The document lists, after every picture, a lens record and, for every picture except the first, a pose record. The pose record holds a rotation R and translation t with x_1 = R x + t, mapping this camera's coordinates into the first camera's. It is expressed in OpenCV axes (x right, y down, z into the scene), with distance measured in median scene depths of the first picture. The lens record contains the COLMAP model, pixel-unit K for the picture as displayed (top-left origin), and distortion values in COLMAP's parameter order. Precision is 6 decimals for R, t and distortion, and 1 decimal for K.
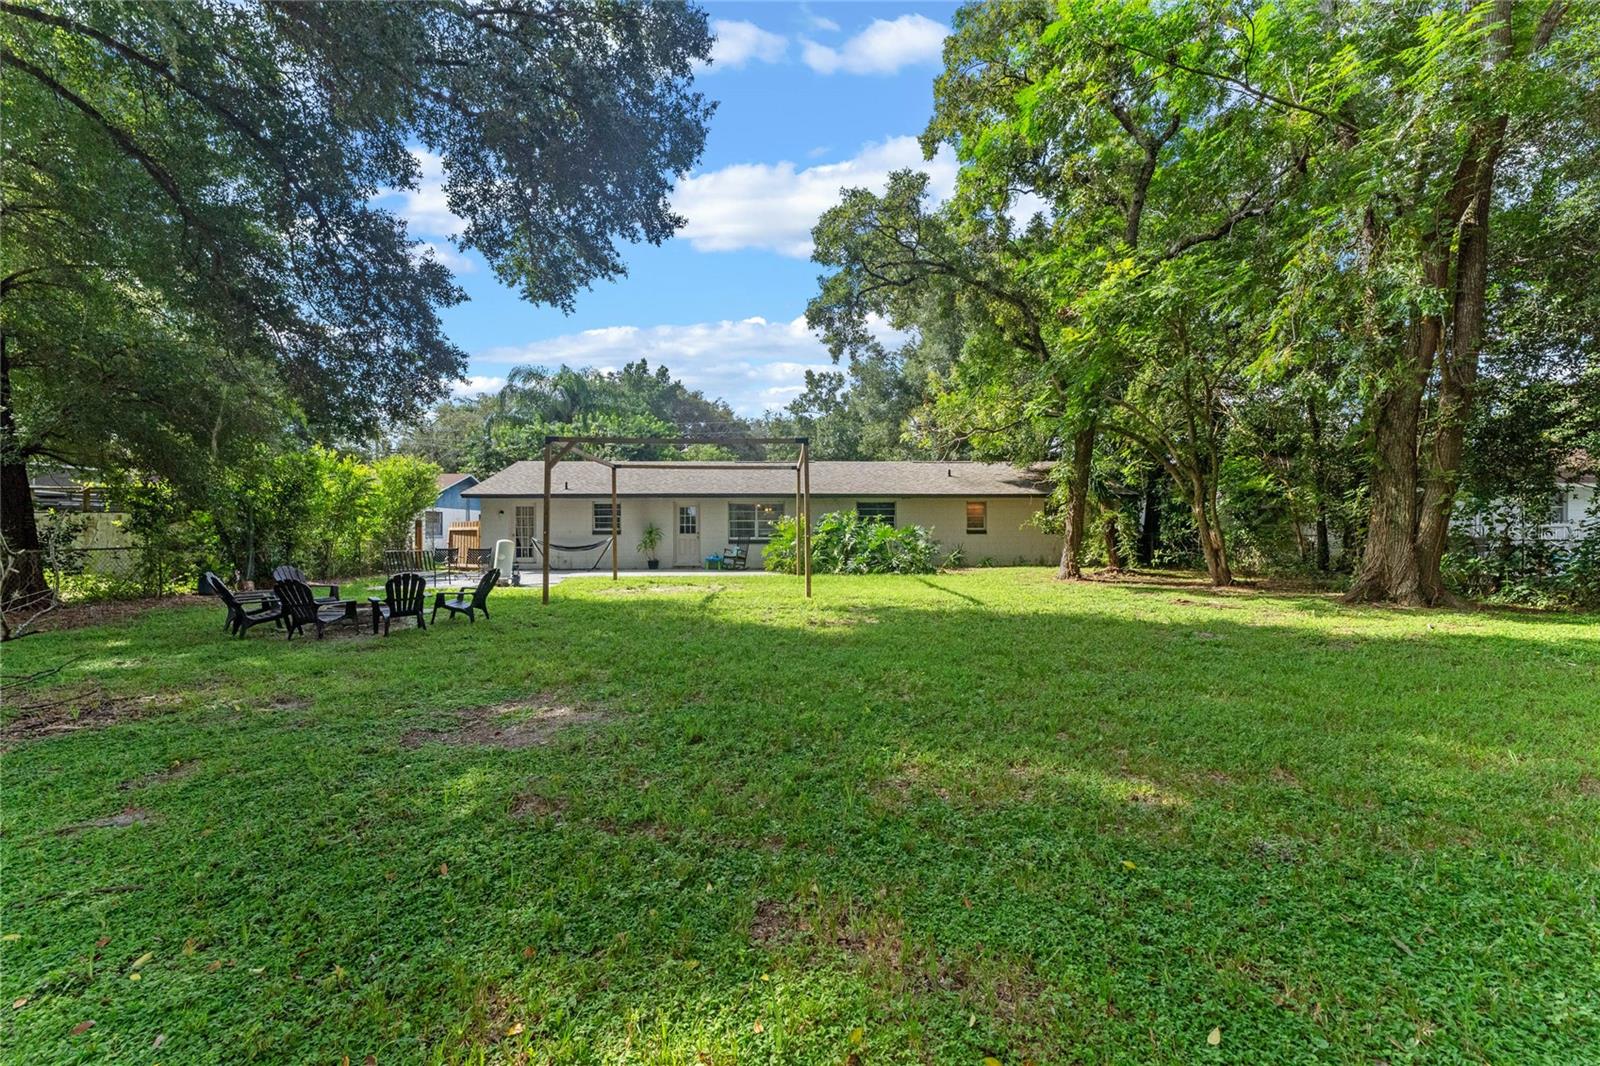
lens RADIAL K [[643.1, 0, 800.1], [0, 643.1, 539.8], [0, 0, 1]] dist [-0.000236, -0.000115]
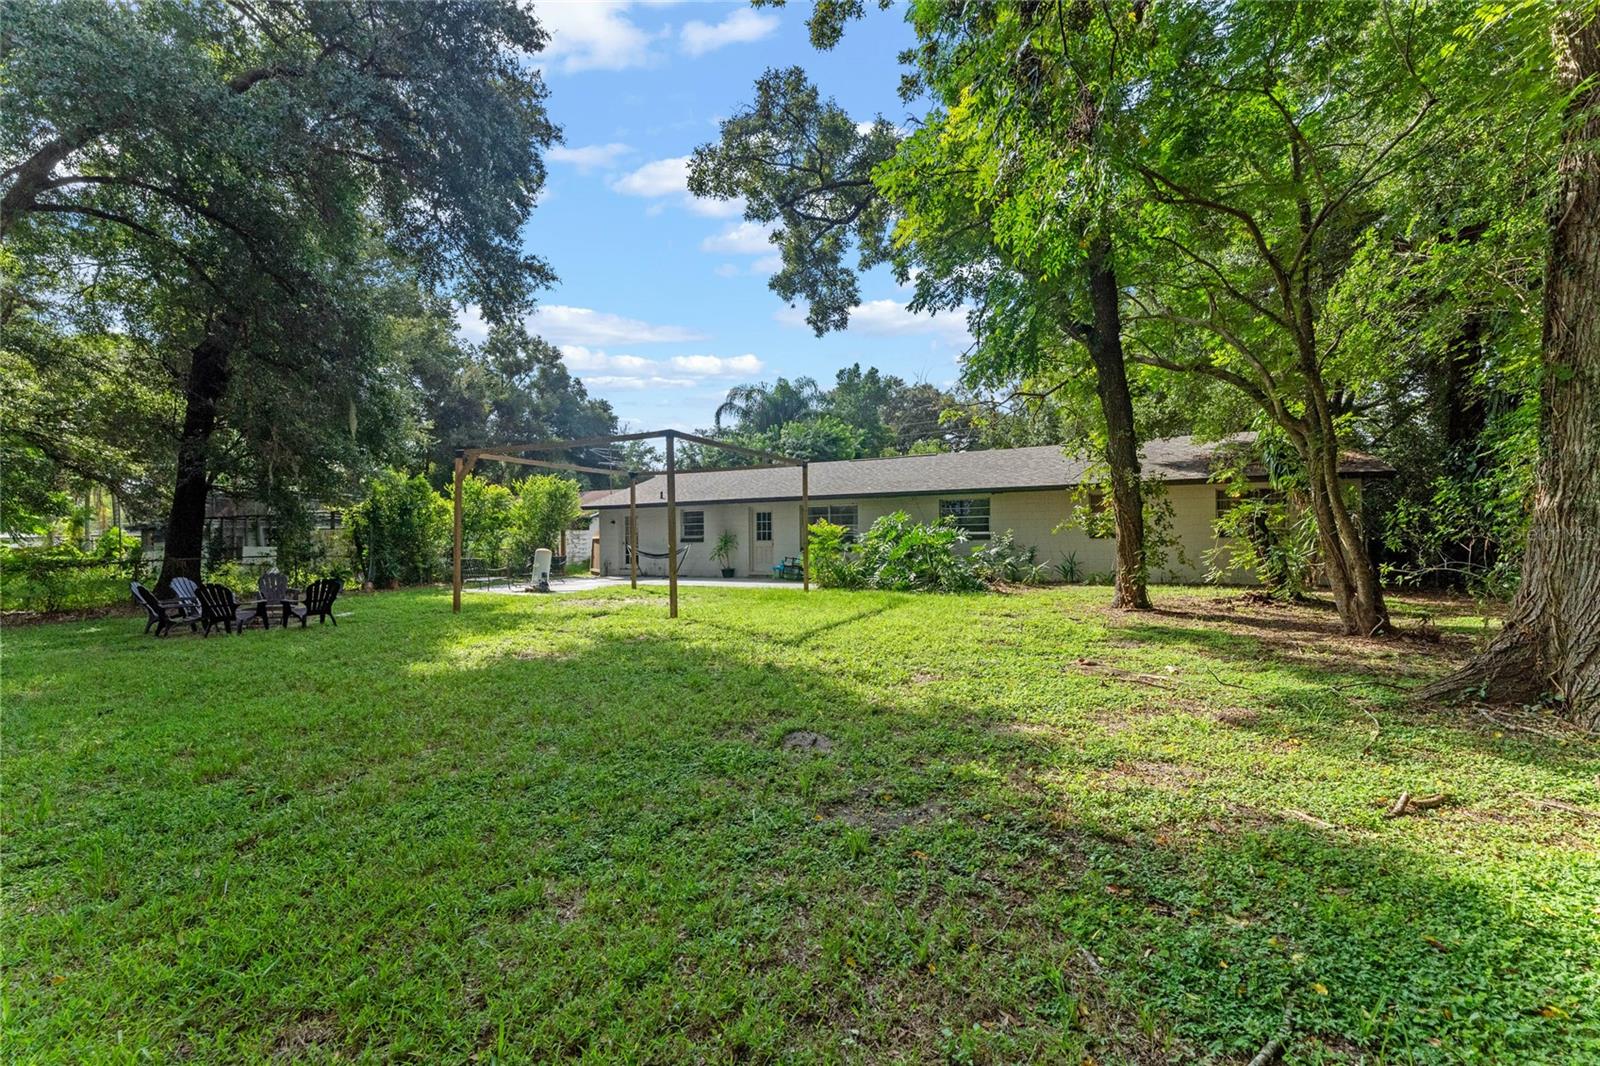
lens RADIAL K [[643.1, 0, 800.1], [0, 643.1, 539.8], [0, 0, 1]] dist [-0.000236, -0.000115]
pose [[0.882037, -0.008946, -0.471096, 0.320674], [0.005718, 0.999949, -0.008281, -0.002503], [0.471146, 0.004610, 0.882043, 0.193526]]
